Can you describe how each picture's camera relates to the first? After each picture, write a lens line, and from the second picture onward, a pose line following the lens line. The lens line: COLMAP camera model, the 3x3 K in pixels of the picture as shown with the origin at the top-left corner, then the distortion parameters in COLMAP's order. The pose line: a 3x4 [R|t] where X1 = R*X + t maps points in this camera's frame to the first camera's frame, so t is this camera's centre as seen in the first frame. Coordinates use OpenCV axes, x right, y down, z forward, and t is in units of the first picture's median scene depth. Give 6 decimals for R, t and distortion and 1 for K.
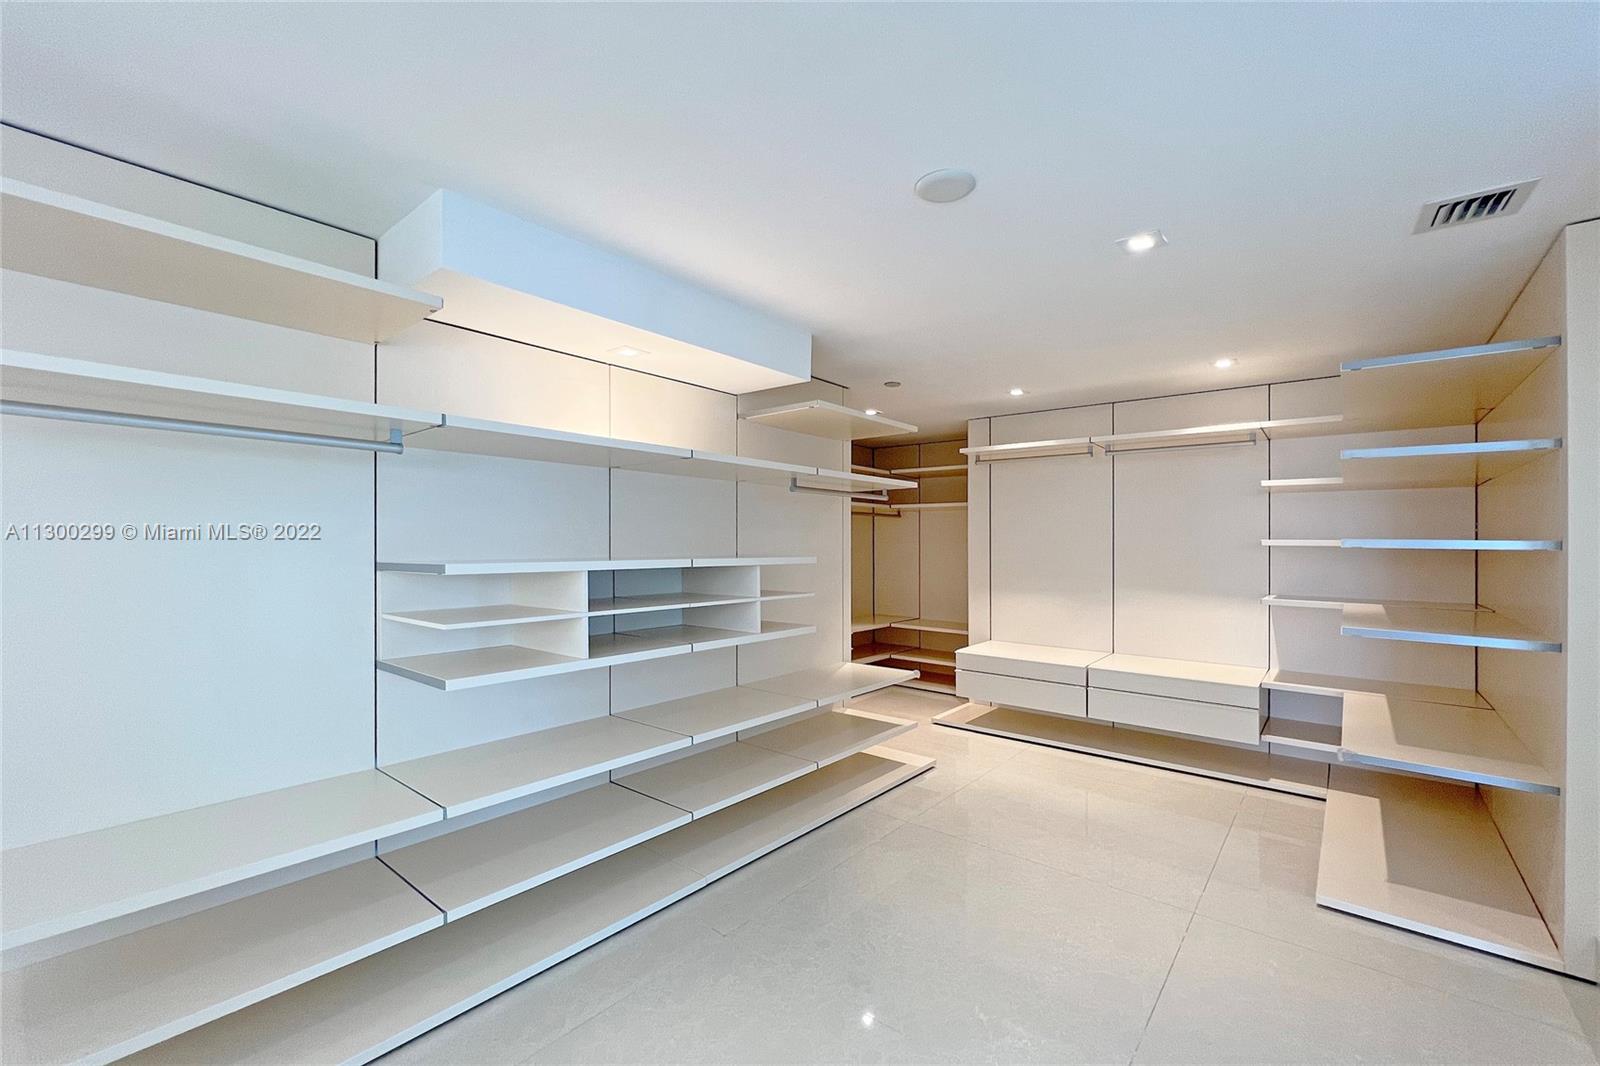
lens RADIAL K [[643.9, 0, 800.3], [0, 643.9, 538.1], [0, 0, 1]] dist [-0.000883, 0.000014]
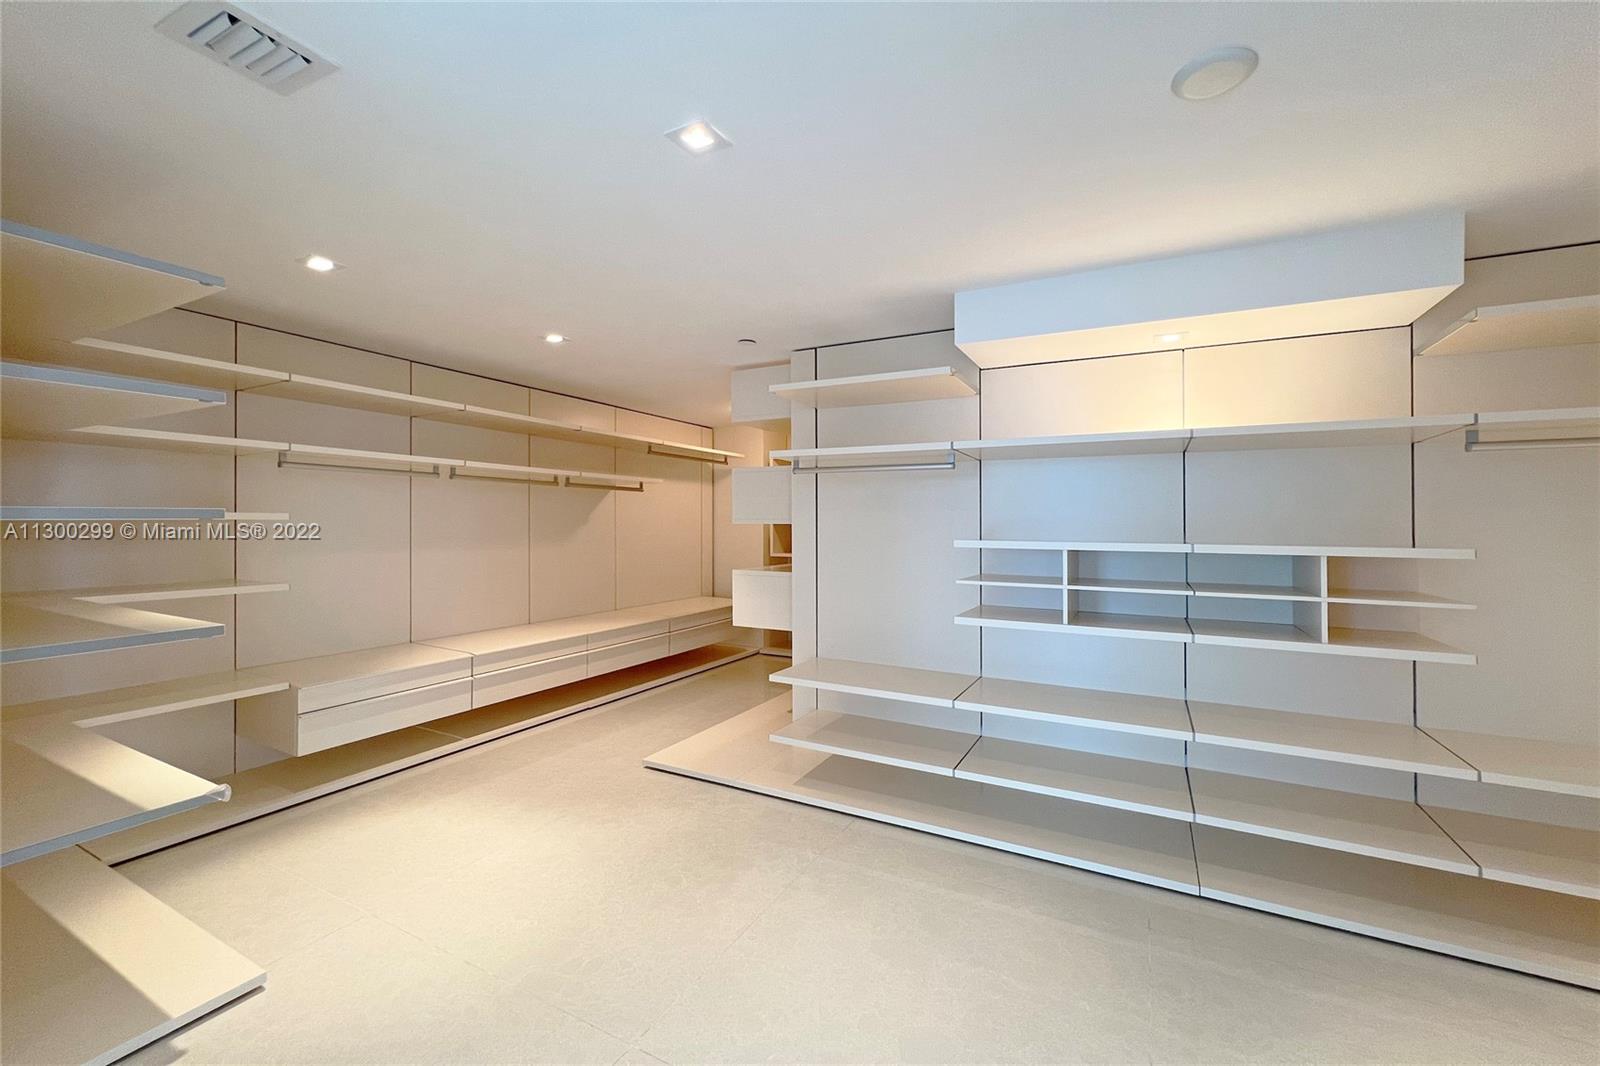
lens RADIAL K [[647.8, 0, 800.5], [0, 647.8, 518.2], [0, 0, 1]] dist [0.000136, 0.000033]
pose [[0.218093, -0.006705, -0.975905, 0.566095], [0.003310, 0.999976, -0.006131, -0.002216], [0.975922, -0.001894, 0.218110, 0.205631]]
